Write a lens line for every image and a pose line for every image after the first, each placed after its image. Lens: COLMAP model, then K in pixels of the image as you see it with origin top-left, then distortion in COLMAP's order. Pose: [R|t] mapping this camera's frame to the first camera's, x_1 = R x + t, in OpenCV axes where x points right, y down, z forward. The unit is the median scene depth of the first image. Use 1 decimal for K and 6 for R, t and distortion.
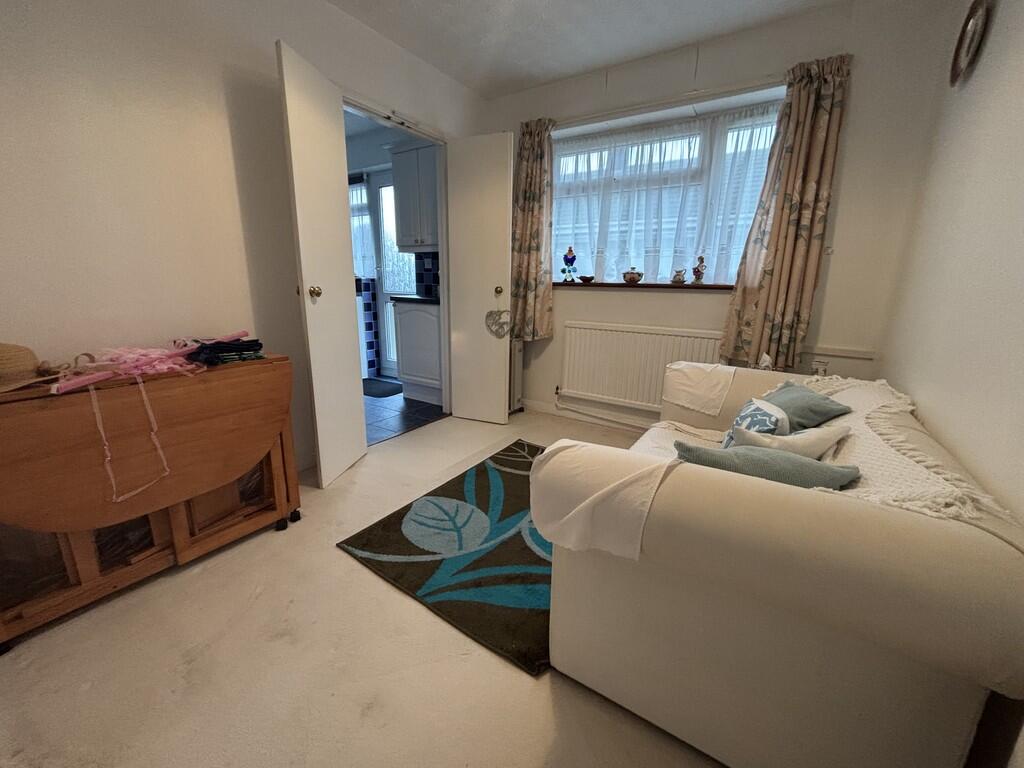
lens RADIAL K [[411.8, 0, 512.6], [0, 411.8, 380.7], [0, 0, 1]] dist [-0.002308, -0.000171]
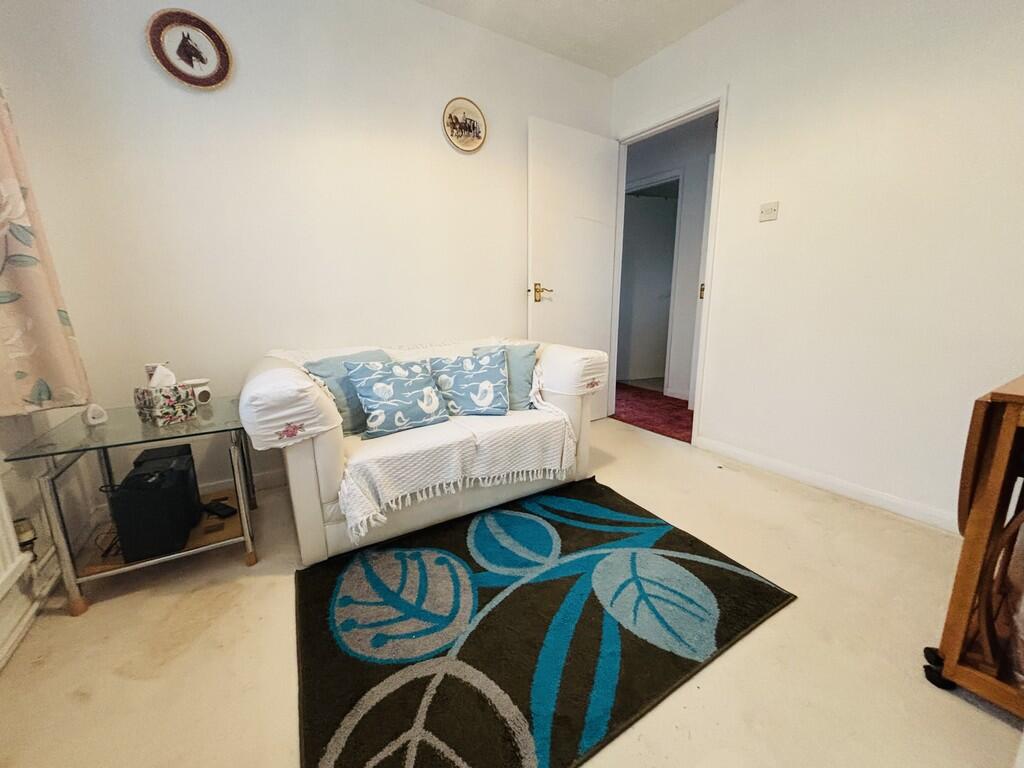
lens RADIAL K [[411.8, 0, 510.7], [0, 411.8, 386.2], [0, 0, 1]] dist [-0.002308, -0.000171]
pose [[-0.907031, -0.106795, 0.407297, -0.189347], [0.084820, 0.901130, 0.425170, -0.308096], [-0.412433, 0.420189, -0.808295, 1.514198]]
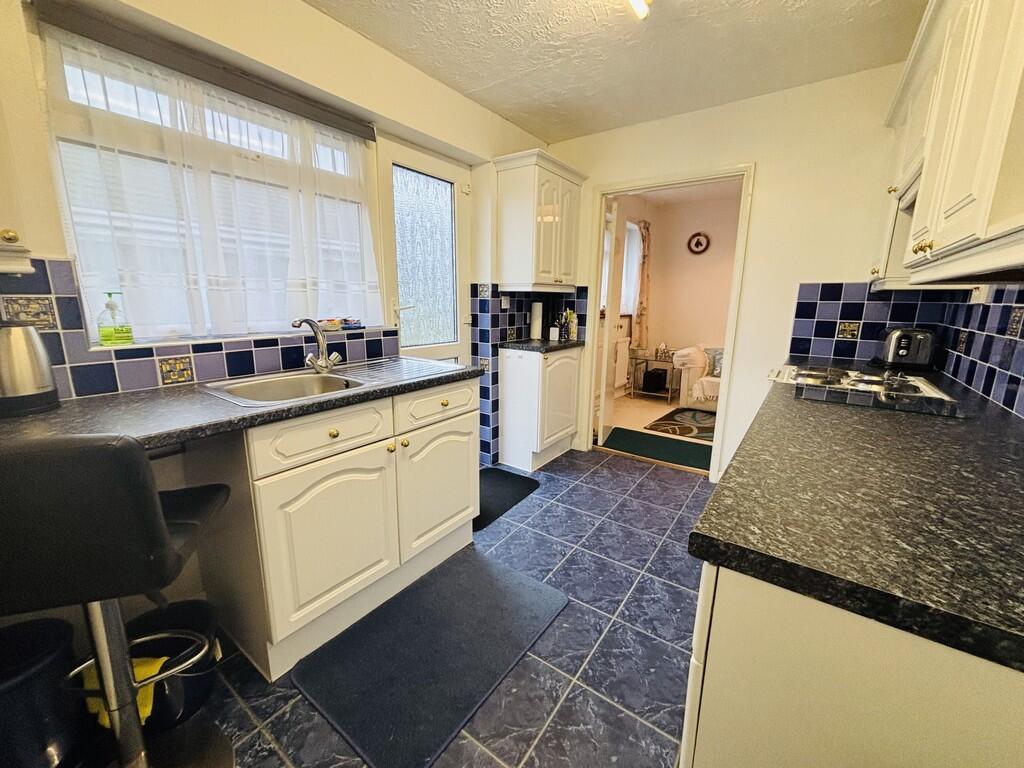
lens RADIAL K [[411.8, 0, 506.5], [0, 411.8, 387.3], [0, 0, 1]] dist [-0.002308, -0.000171]
pose [[0.059429, -0.222917, 0.973024, -2.055690], [0.234700, 0.950543, 0.203432, -0.589488], [-0.970249, 0.216279, 0.108809, 1.920770]]
